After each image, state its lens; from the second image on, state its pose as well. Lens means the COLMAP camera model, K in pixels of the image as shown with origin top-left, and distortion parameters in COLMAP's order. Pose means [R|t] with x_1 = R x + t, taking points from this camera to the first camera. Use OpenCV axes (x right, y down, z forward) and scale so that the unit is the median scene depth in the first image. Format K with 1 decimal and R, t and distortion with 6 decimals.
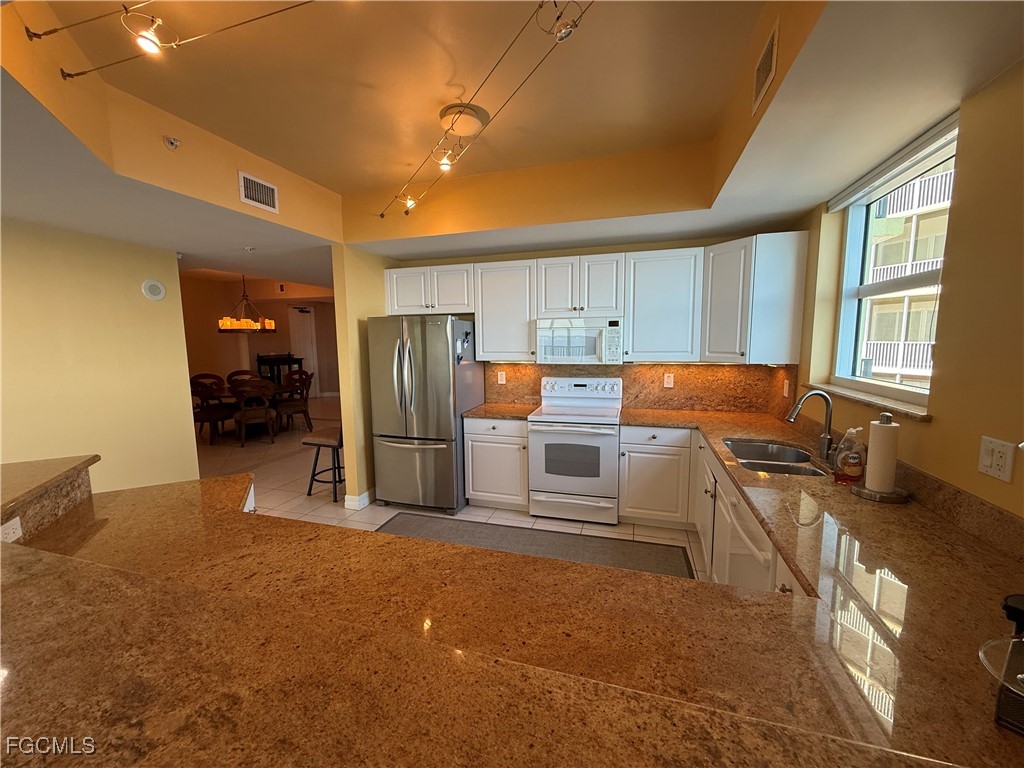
lens RADIAL K [[407.4, 0, 514.2], [0, 407.4, 386.7], [0, 0, 1]] dist [0.002478, 0.000724]
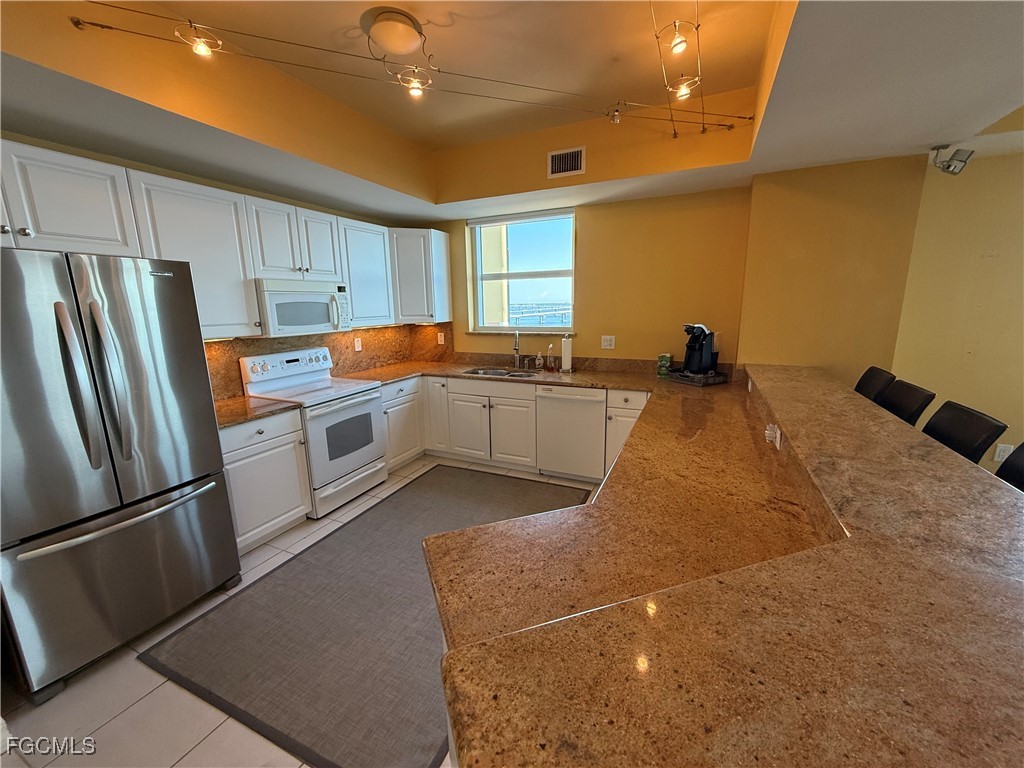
lens RADIAL K [[407.4, 0, 505.4], [0, 407.4, 385.4], [0, 0, 1]] dist [0.002478, 0.000724]
pose [[0.145555, -0.185916, 0.971725, -0.648751], [0.133480, 0.976895, 0.166911, -0.038080], [-0.980304, 0.105412, 0.167008, 0.450329]]
